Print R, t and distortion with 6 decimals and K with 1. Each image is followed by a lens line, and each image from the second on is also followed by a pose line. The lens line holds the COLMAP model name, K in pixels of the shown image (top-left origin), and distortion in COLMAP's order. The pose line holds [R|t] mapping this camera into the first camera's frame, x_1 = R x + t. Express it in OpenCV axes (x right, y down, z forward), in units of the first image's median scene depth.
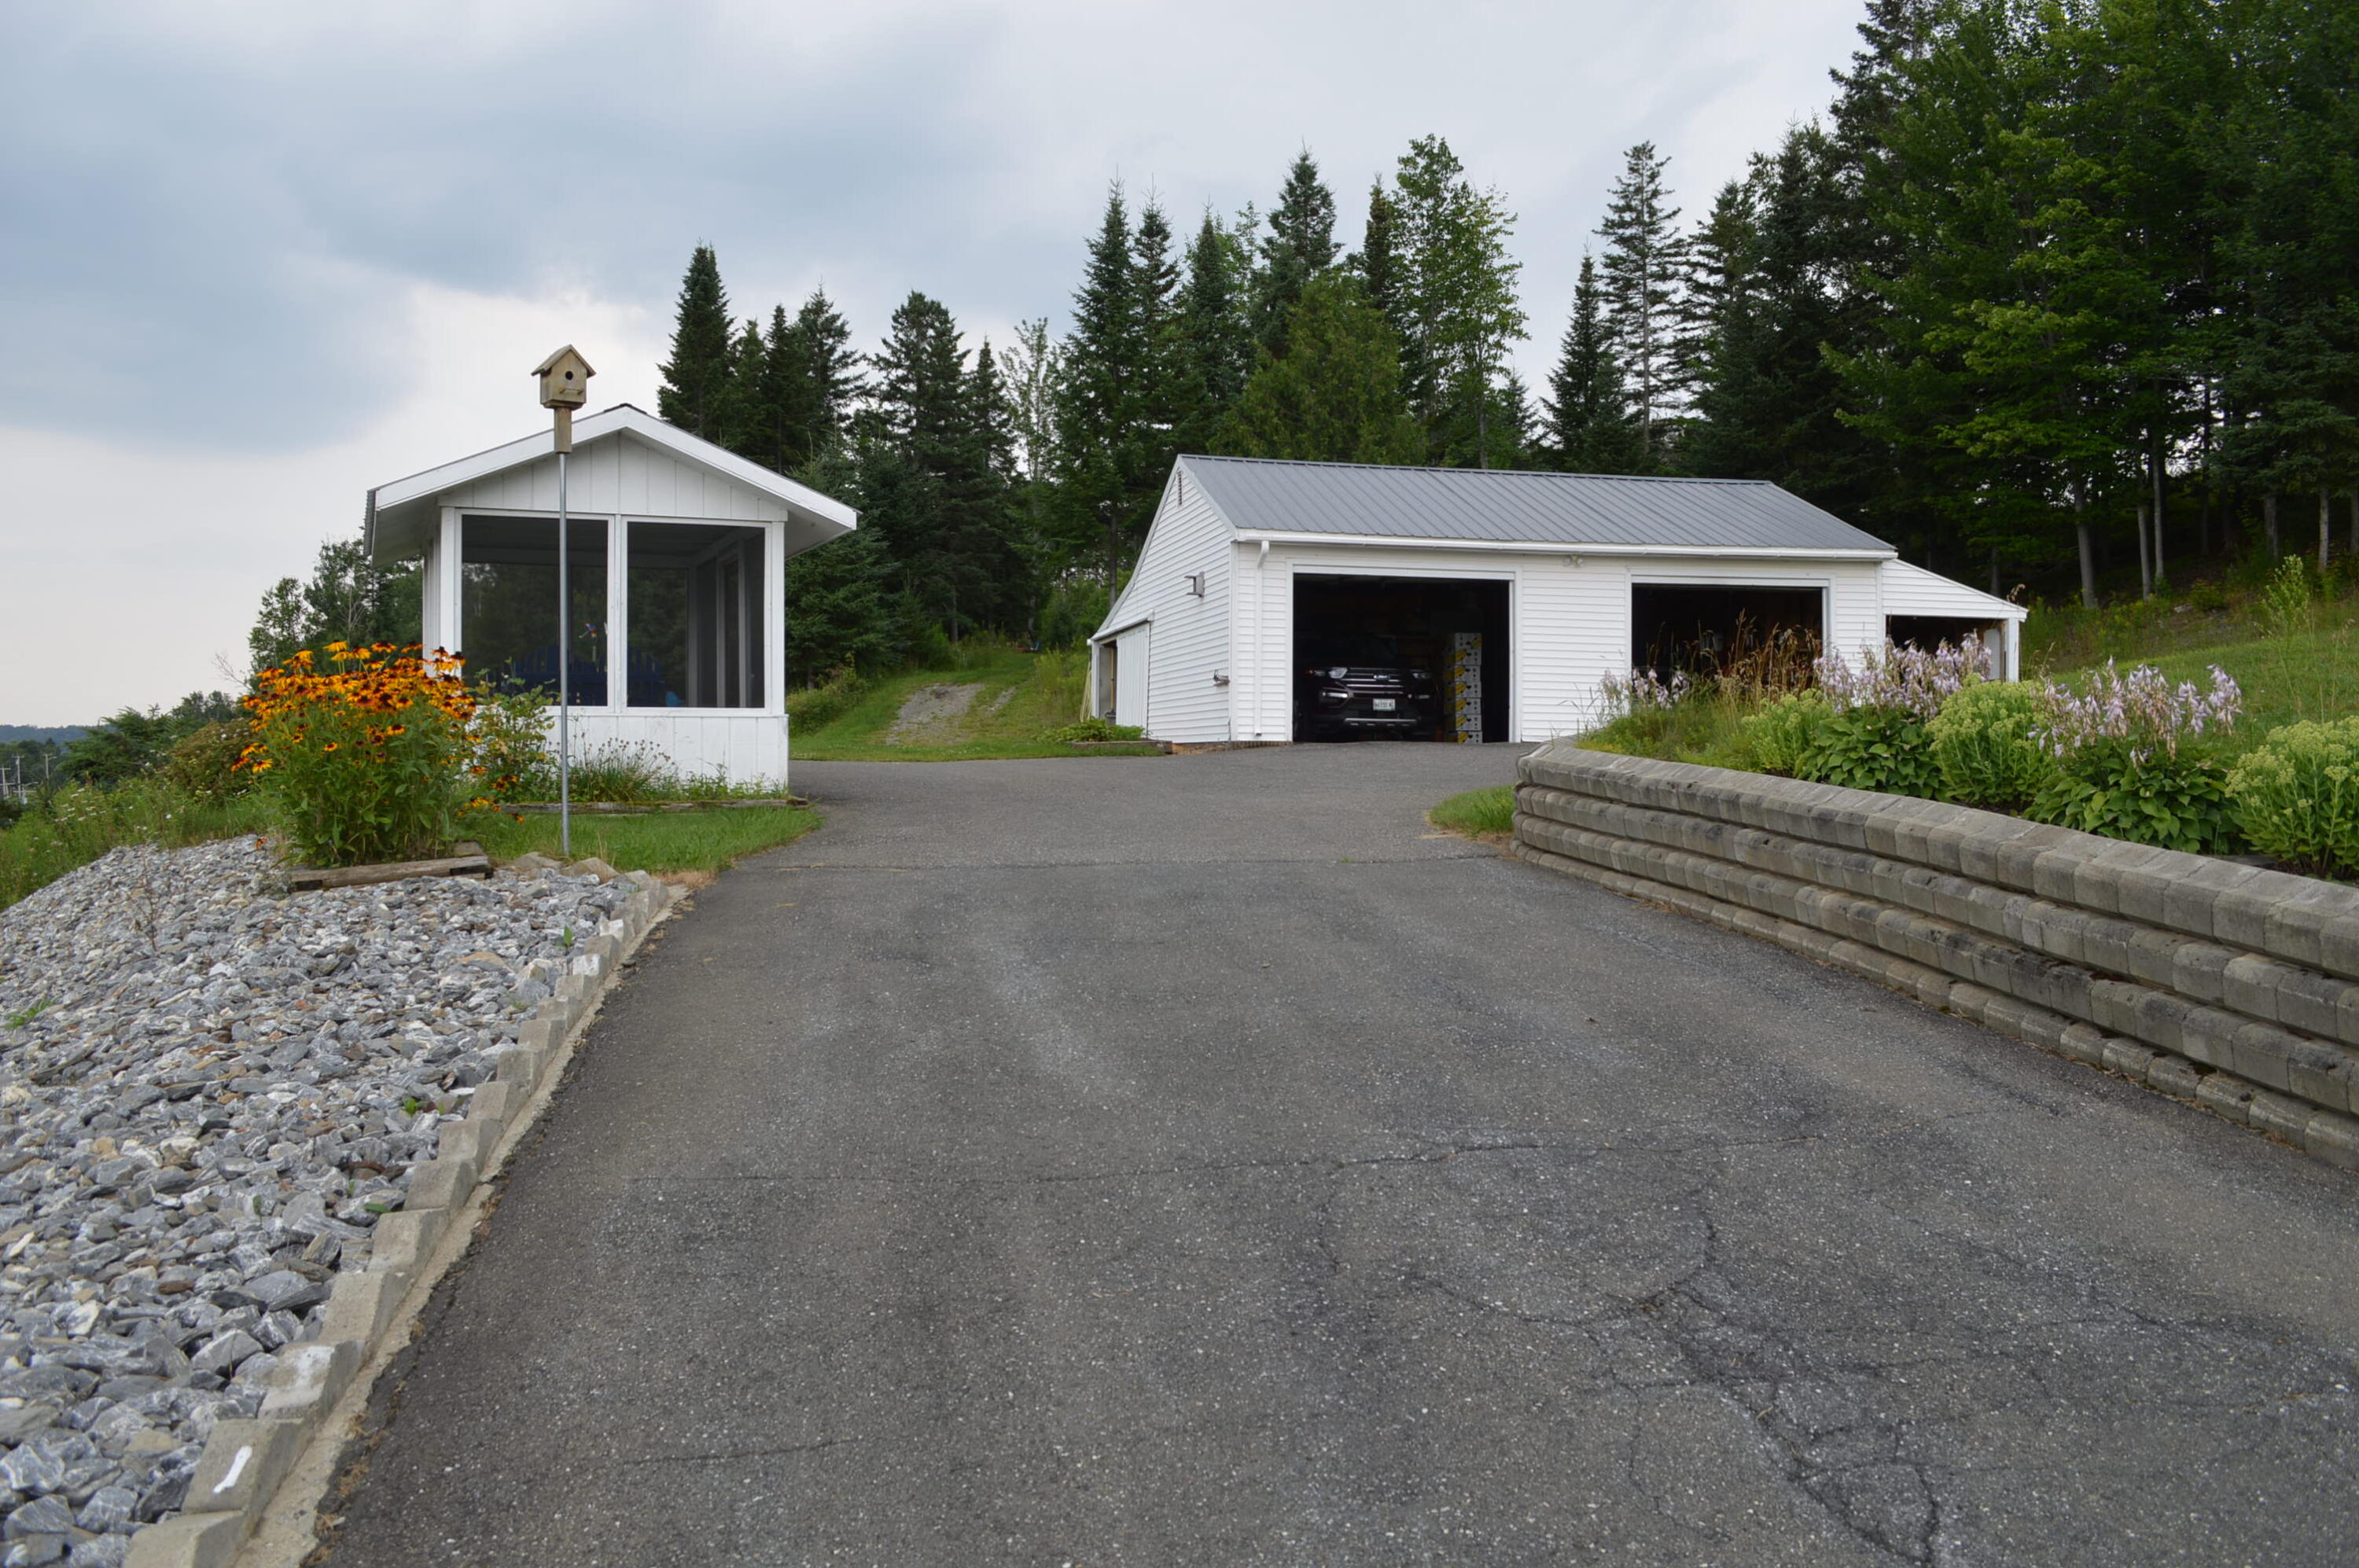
lens RADIAL K [[1908.2, 0, 1183.9], [0, 1908.2, 789.7], [0, 0, 1]] dist [-0.080045, 0.012472]
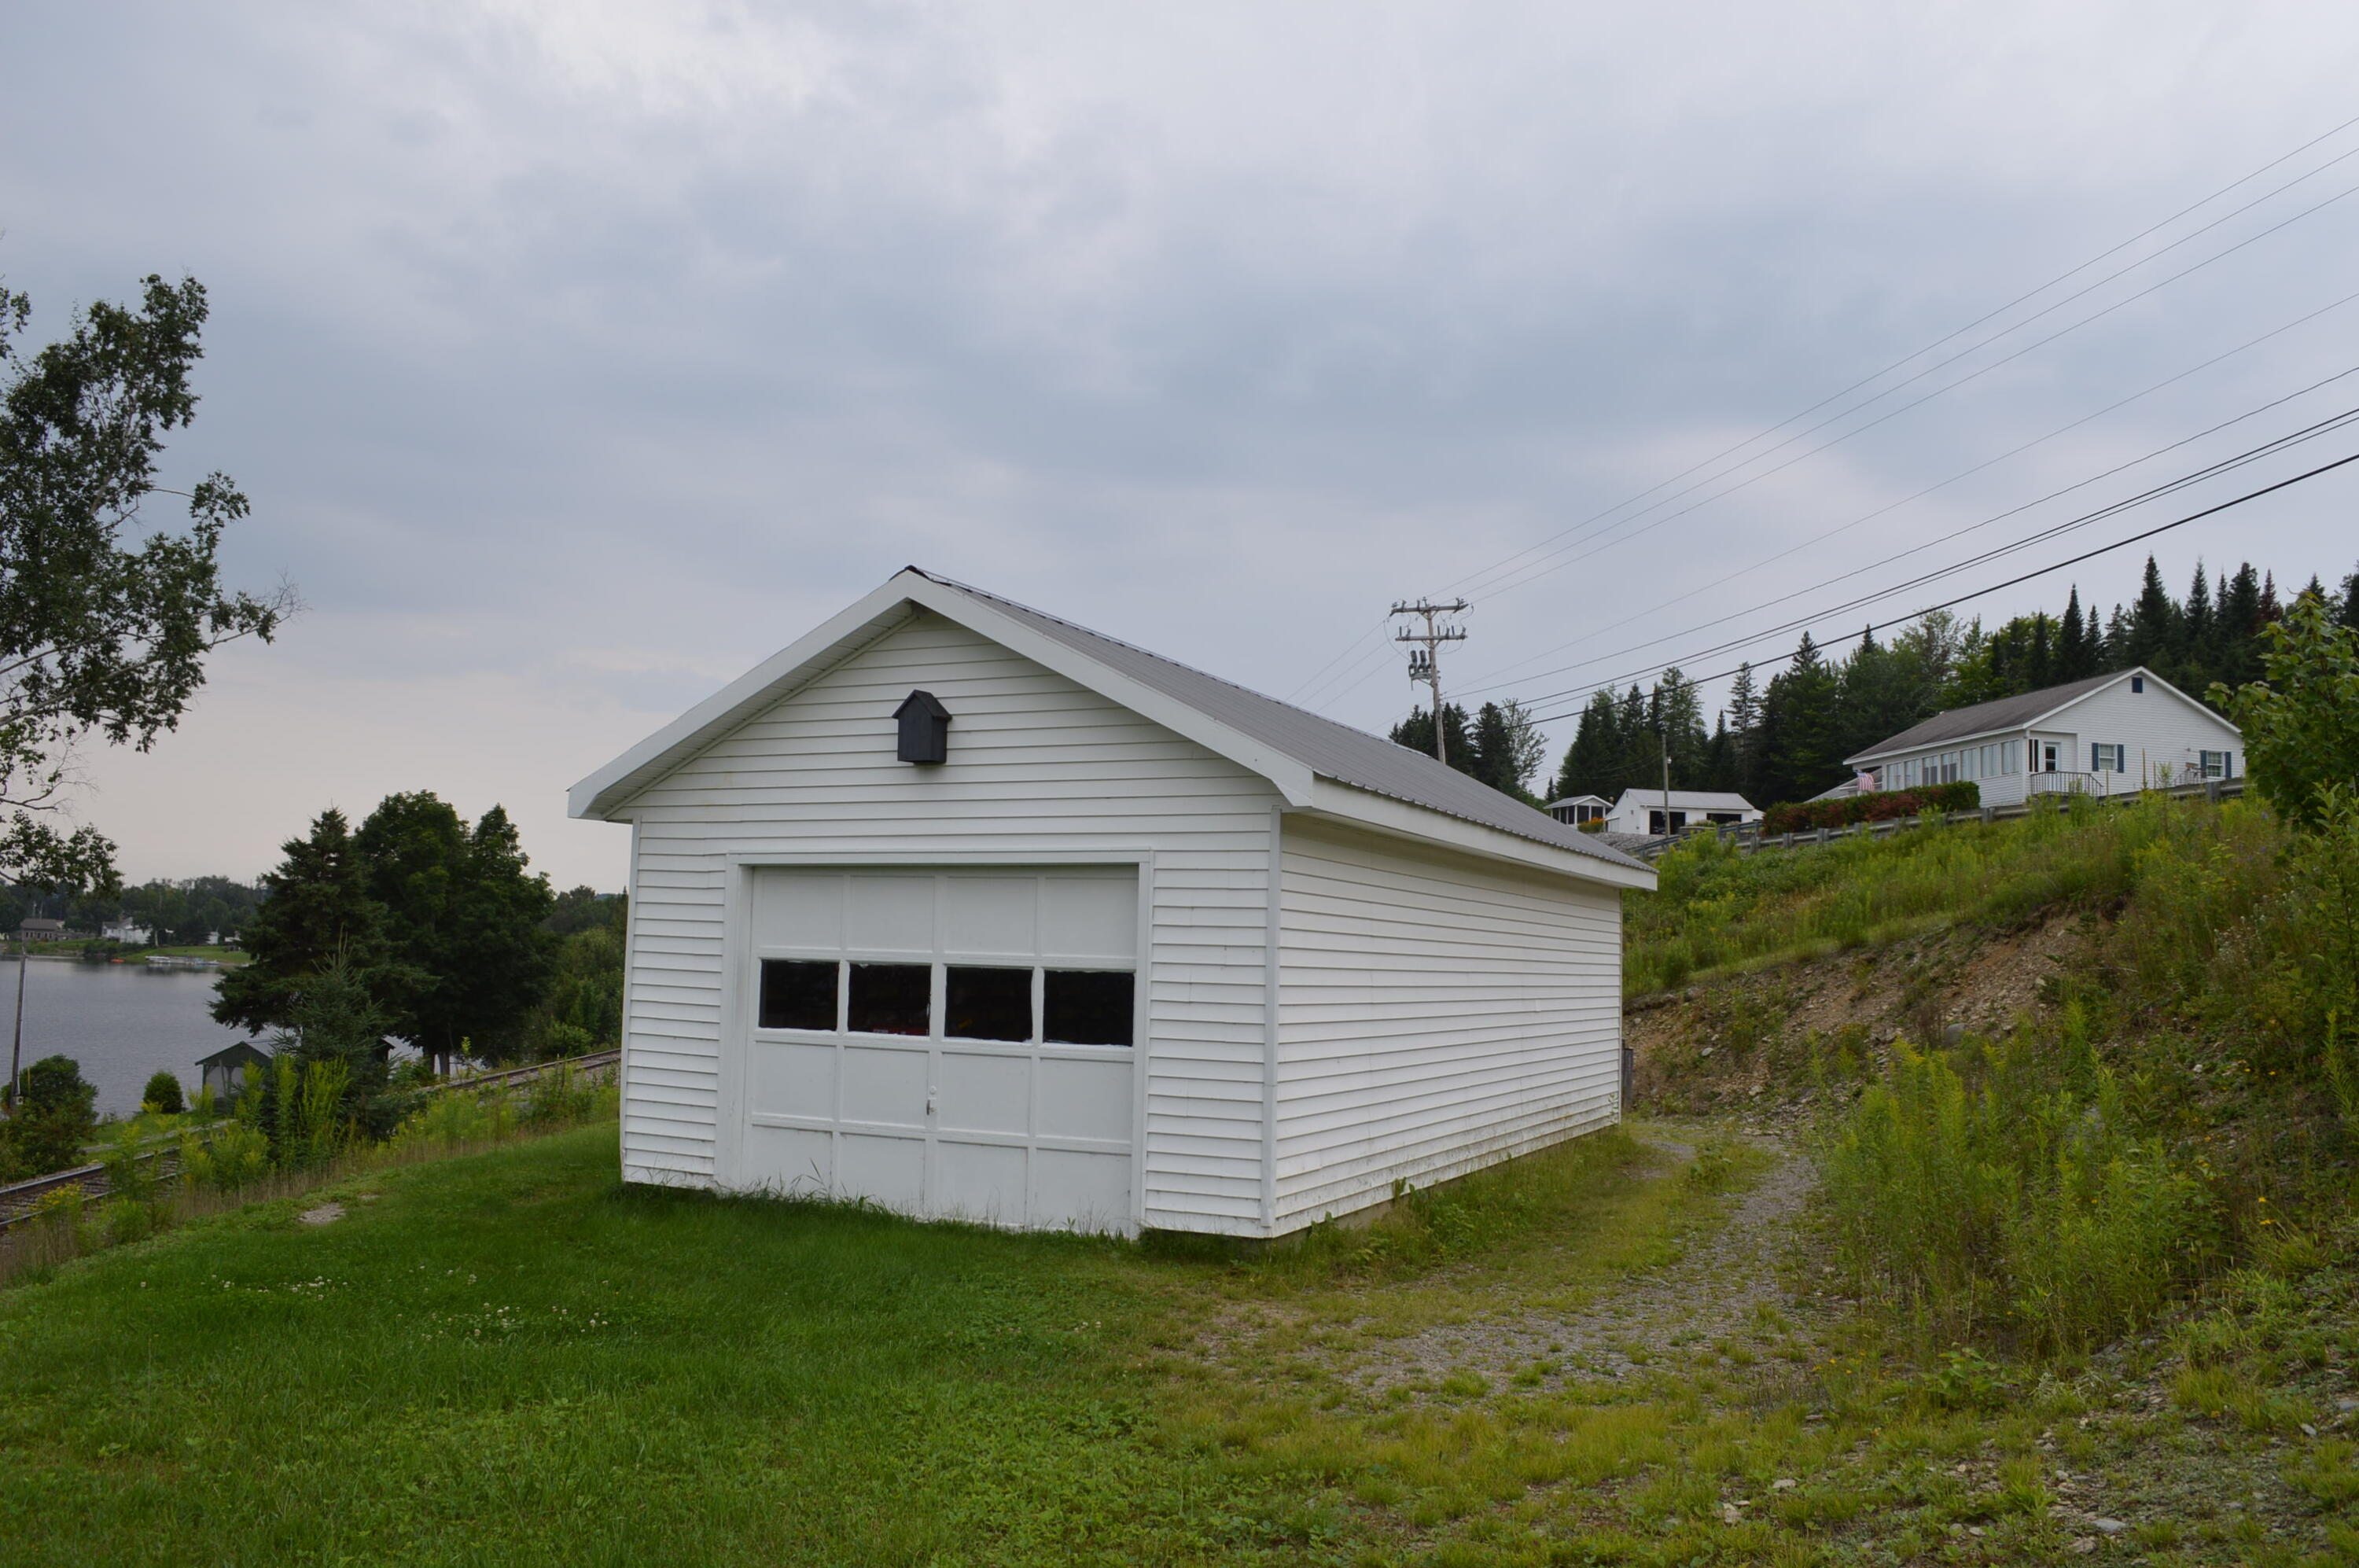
lens RADIAL K [[1908.2, 0, 1183.9], [0, 1908.2, 789.7], [0, 0, 1]] dist [-0.080045, 0.012472]
pose [[0.991540, 0.017903, -0.128560, -0.299497], [-0.031604, 0.993934, -0.105336, 0.241203], [0.125895, 0.108508, 0.986092, -2.459338]]
